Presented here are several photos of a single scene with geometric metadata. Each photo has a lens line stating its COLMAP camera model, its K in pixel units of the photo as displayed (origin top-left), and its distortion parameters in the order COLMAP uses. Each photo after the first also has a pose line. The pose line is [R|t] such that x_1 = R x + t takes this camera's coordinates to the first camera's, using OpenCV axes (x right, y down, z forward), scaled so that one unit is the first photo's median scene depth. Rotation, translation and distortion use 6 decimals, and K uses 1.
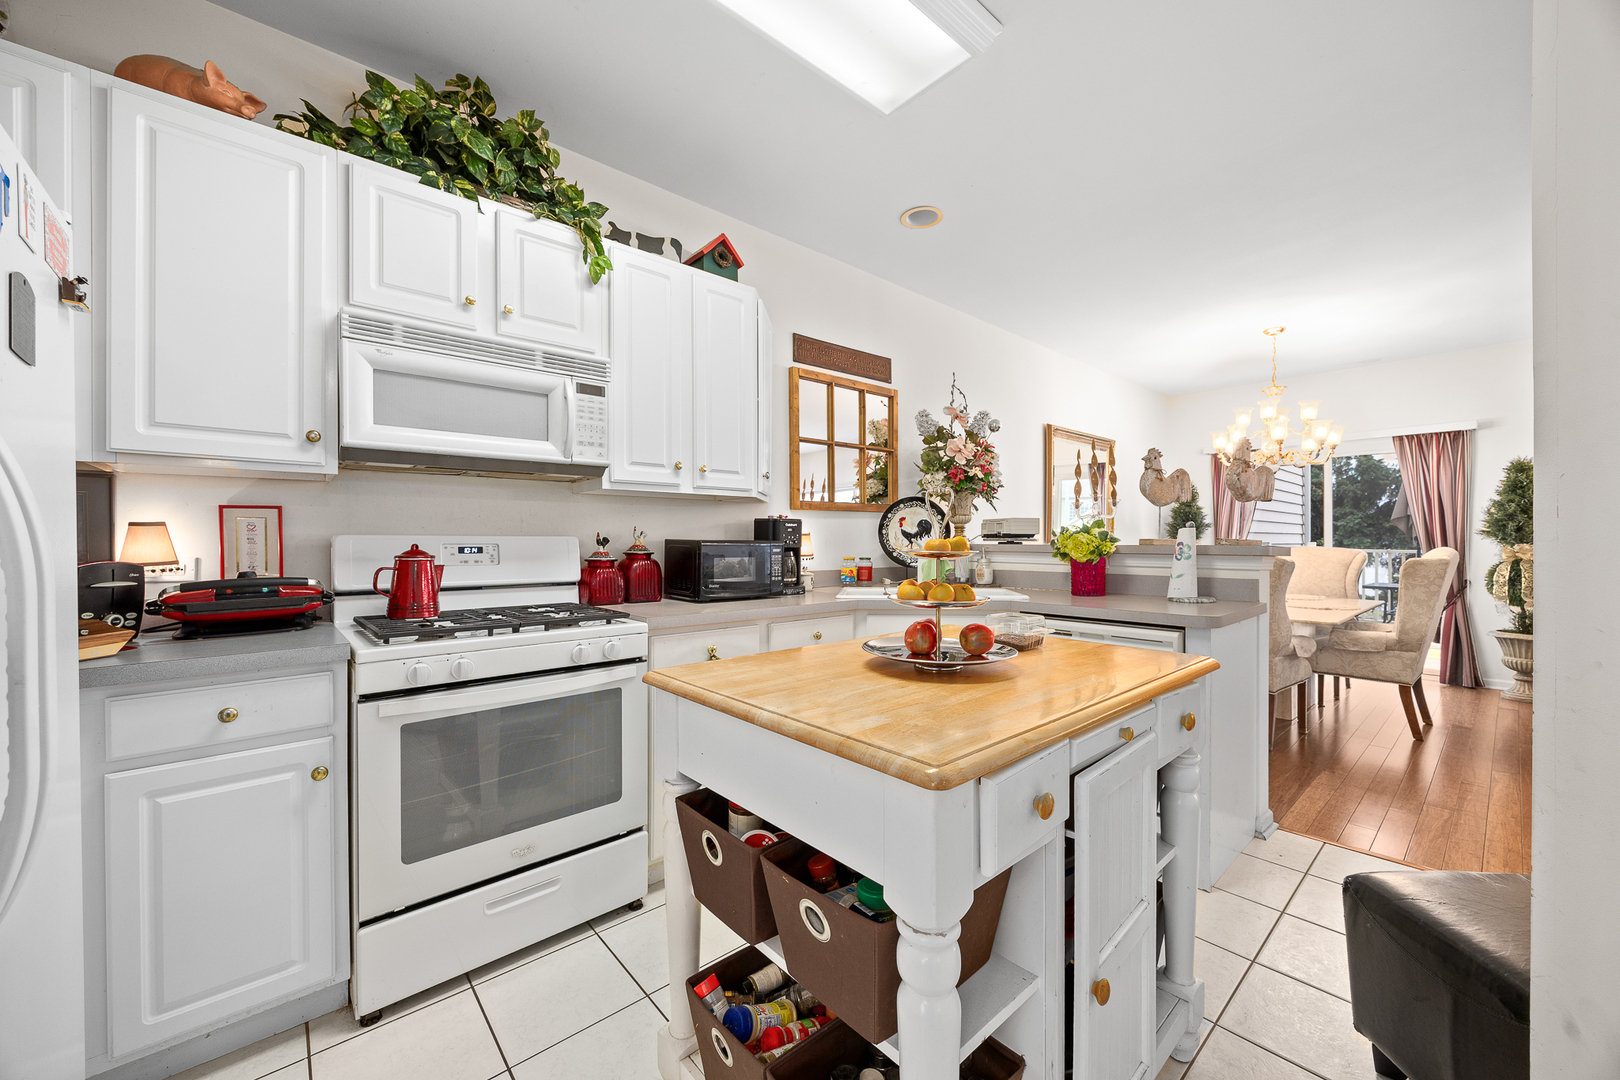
lens RADIAL K [[616.2, 0, 807.2], [0, 616.2, 544.1], [0, 0, 1]] dist [-0.000070, -0.000538]
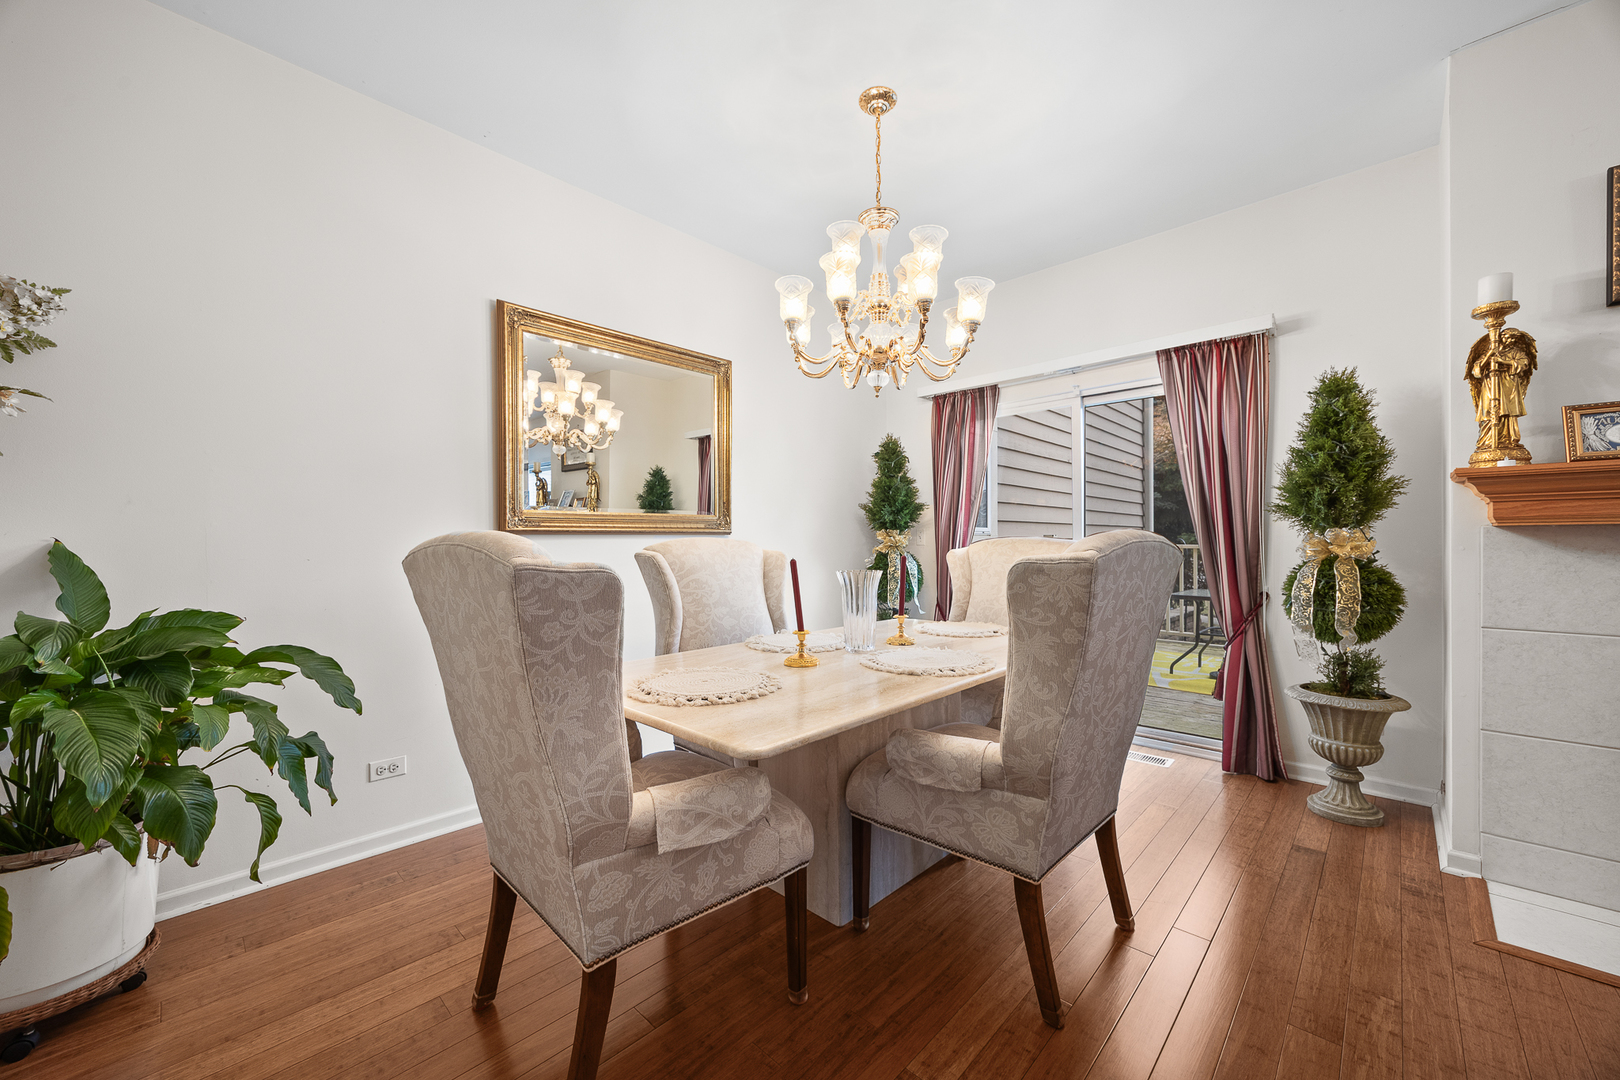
lens RADIAL K [[616.2, 0, 810.5], [0, 616.2, 546.1], [0, 0, 1]] dist [-0.000070, -0.000538]
pose [[0.995858, -0.007443, 0.090622, 1.339896], [0.007245, 0.999971, 0.002504, 0.022242], [-0.090638, -0.001837, 0.995882, 1.036815]]
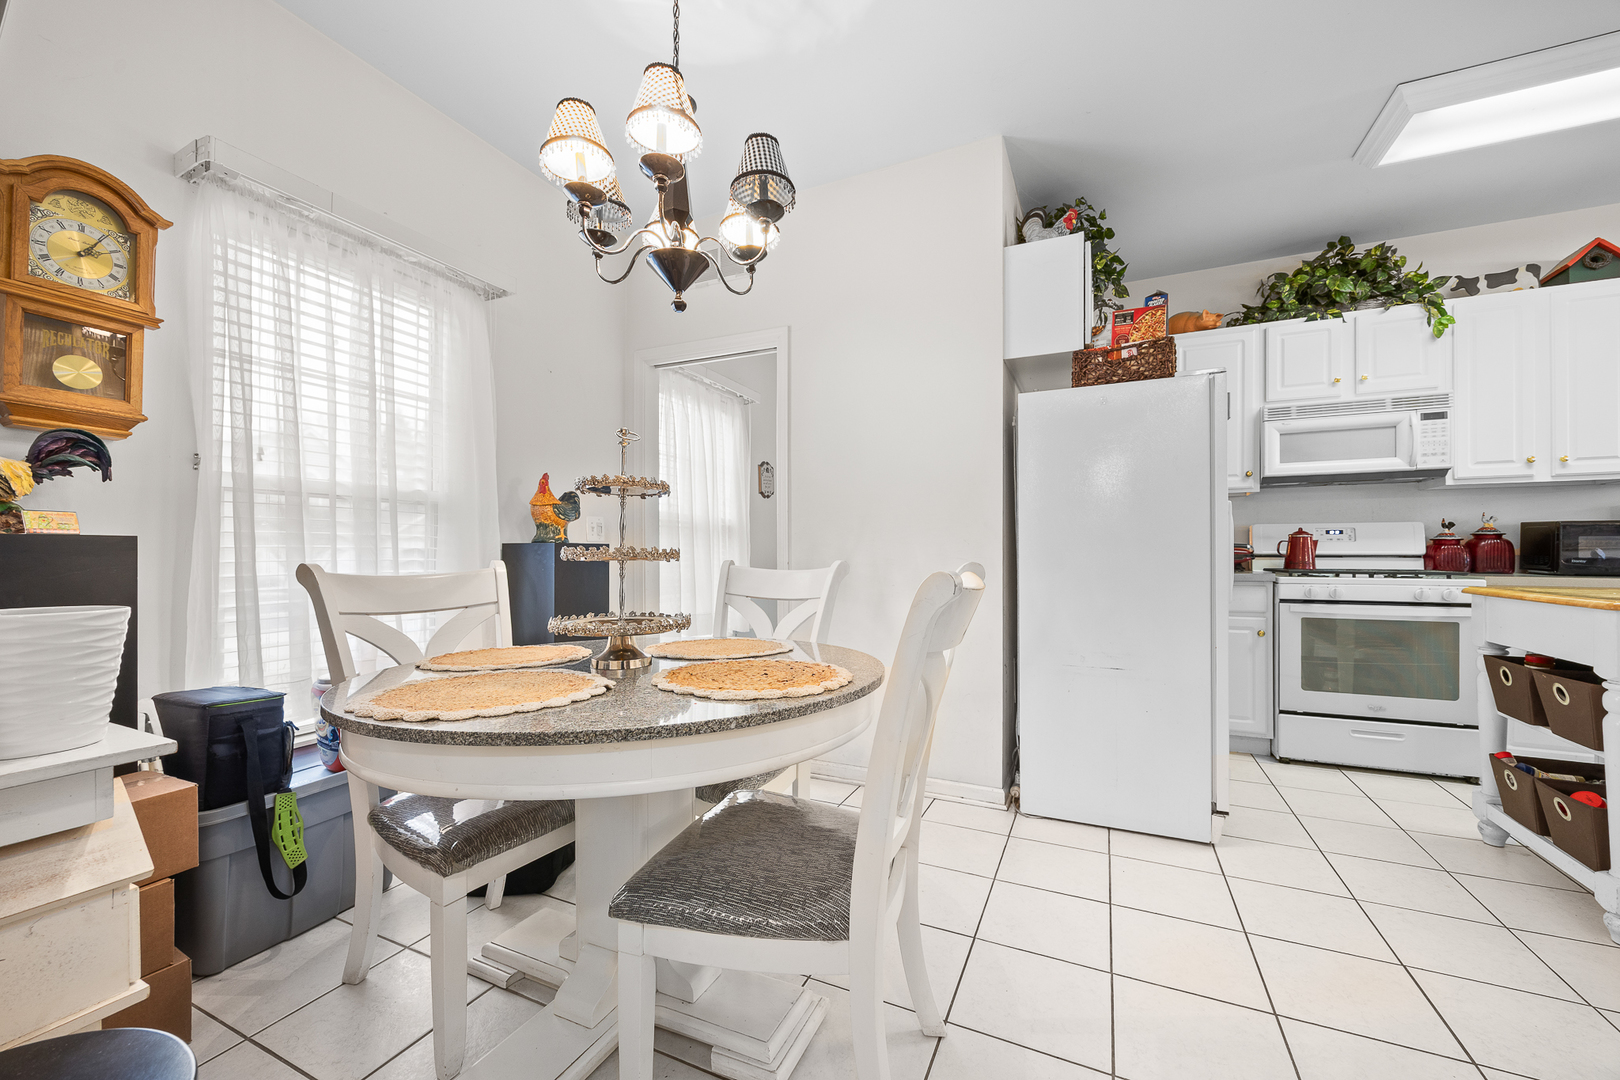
lens RADIAL K [[616.2, 0, 832.6], [0, 616.2, 550.5], [0, 0, 1]] dist [-0.000070, -0.000538]
pose [[0.418796, 0.000163, -0.908080, 0.339952], [-0.003356, 0.999993, -0.001368, 0.061695], [0.908074, 0.003620, 0.418794, -0.808538]]
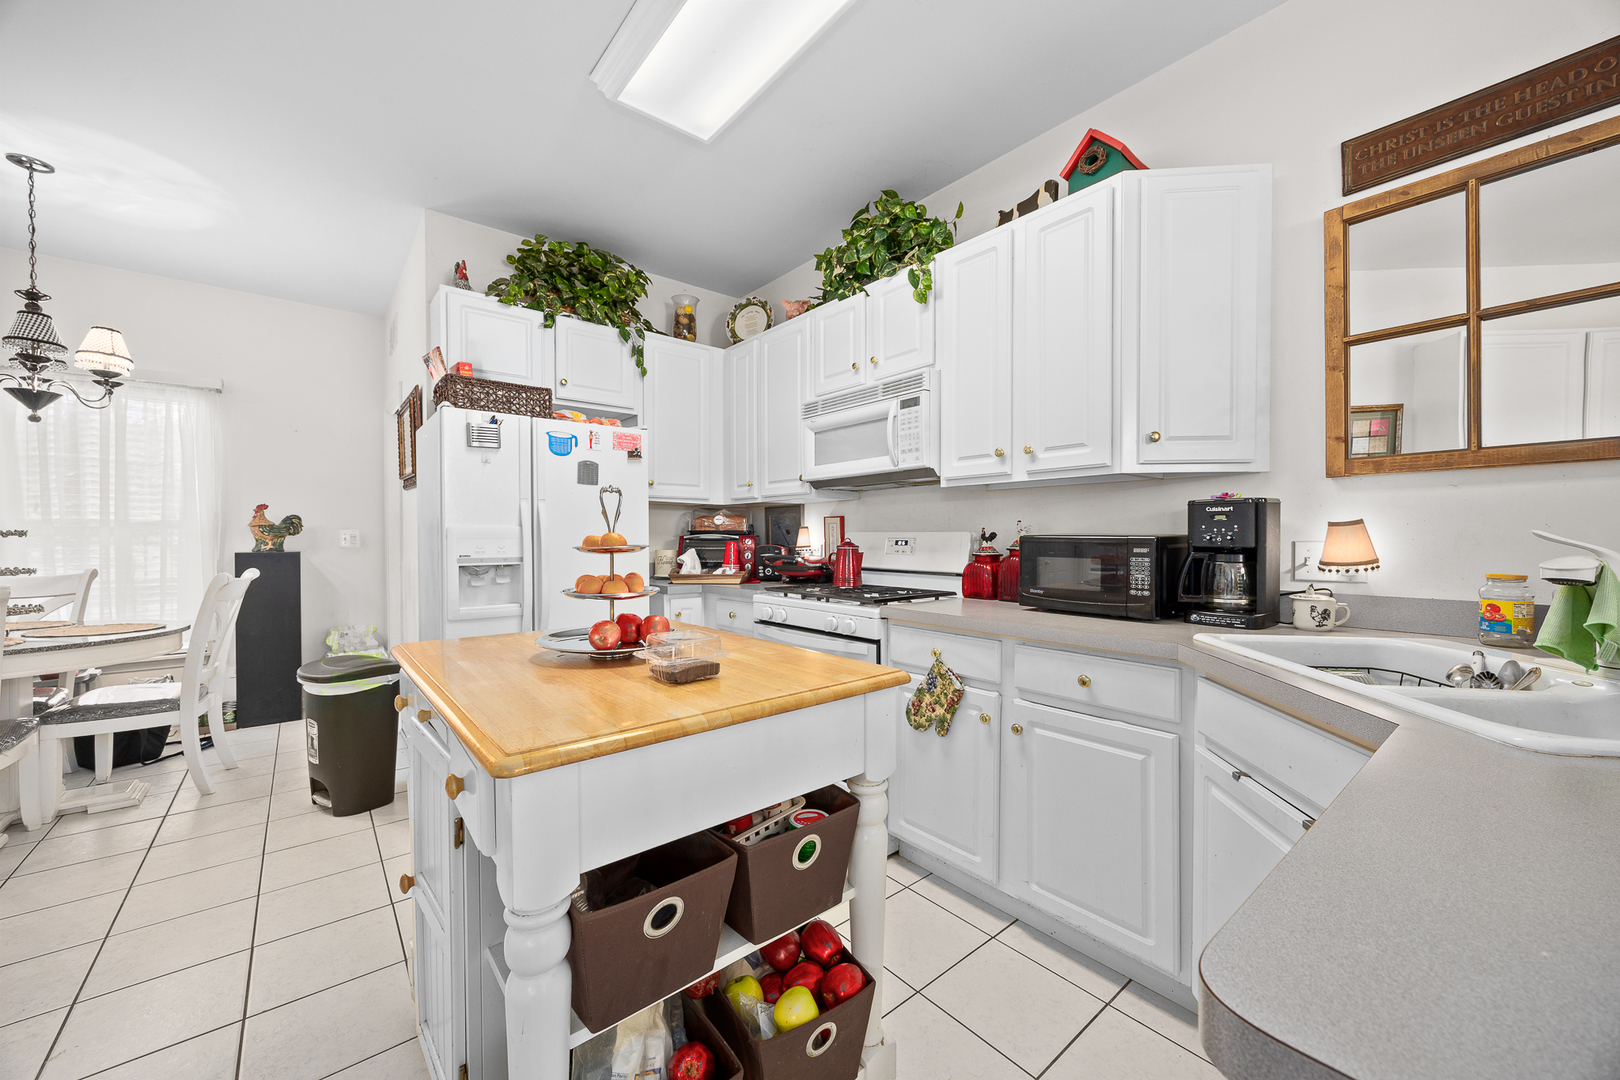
lens RADIAL K [[616.2, 0, 818.3], [0, 616.2, 544.9], [0, 0, 1]] dist [-0.000070, -0.000538]
pose [[-0.016386, 0.015962, -0.999738, 0.760857], [-0.003681, 0.999865, 0.016024, -0.006501], [0.999859, 0.003942, -0.016325, 0.820693]]
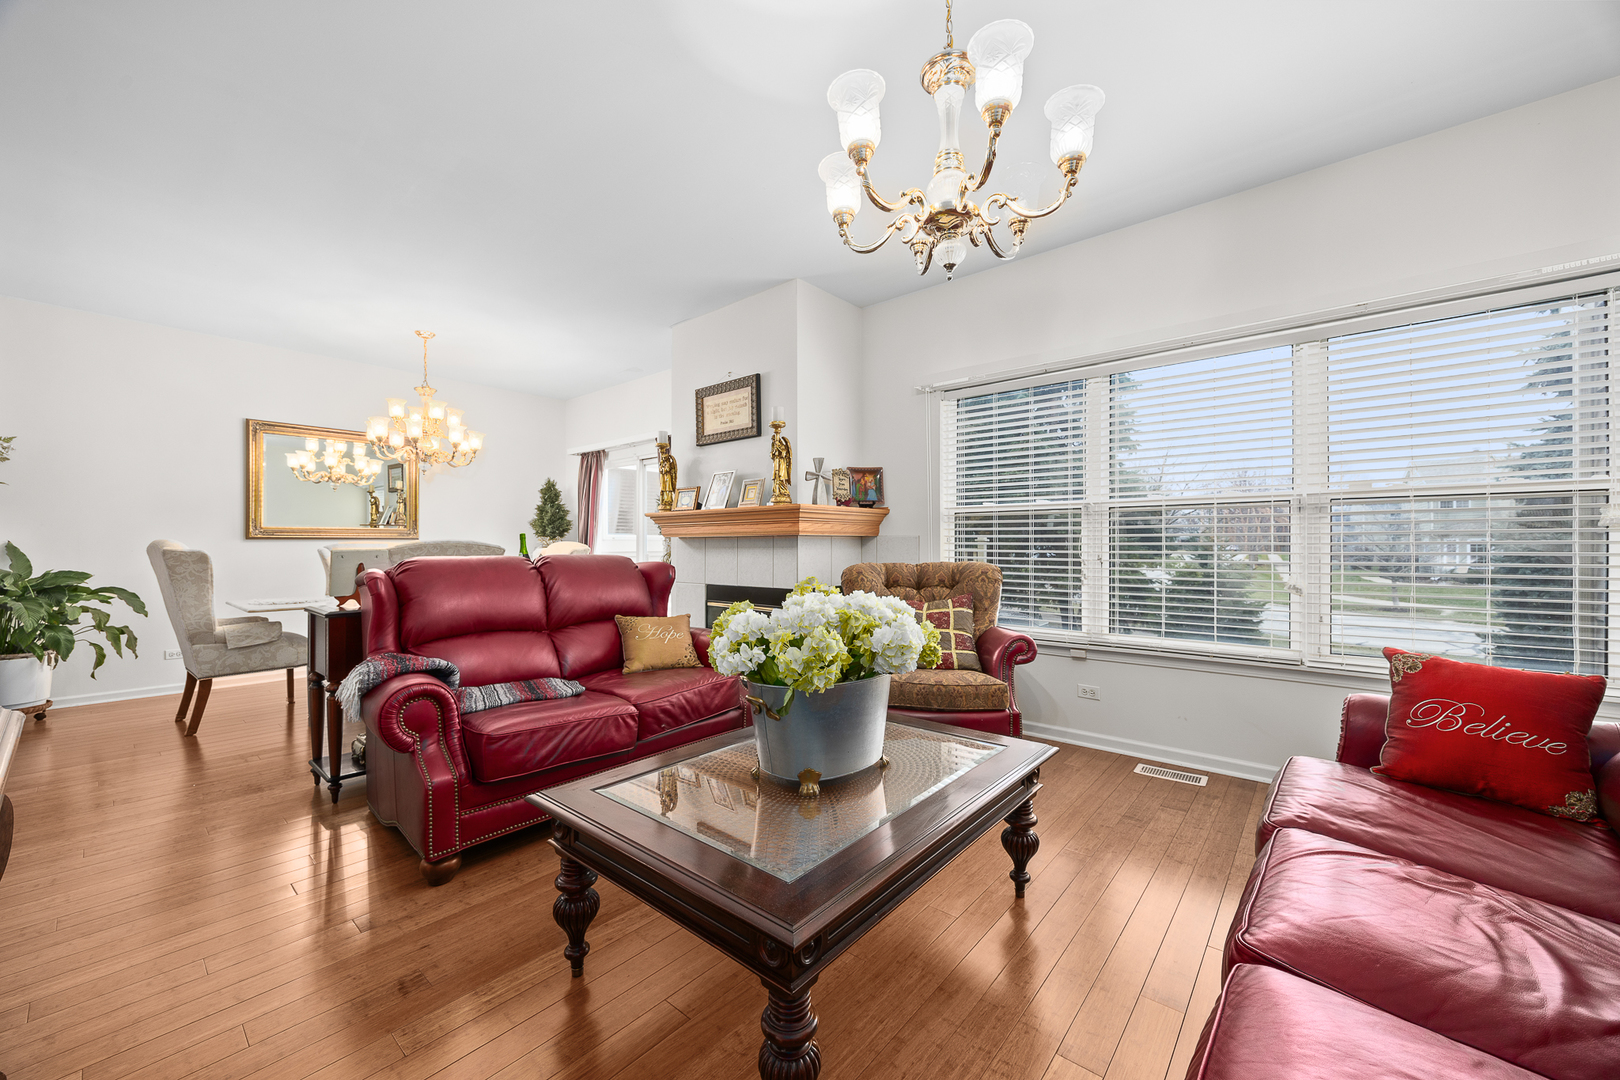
lens RADIAL K [[616.2, 0, 814.1], [0, 616.2, 544.5], [0, 0, 1]] dist [-0.000070, -0.000538]
pose [[0.987767, -0.004494, 0.155871, 2.541535], [0.005768, 0.999954, -0.007725, 0.046428], [-0.155829, 0.008530, 0.987747, -0.278593]]
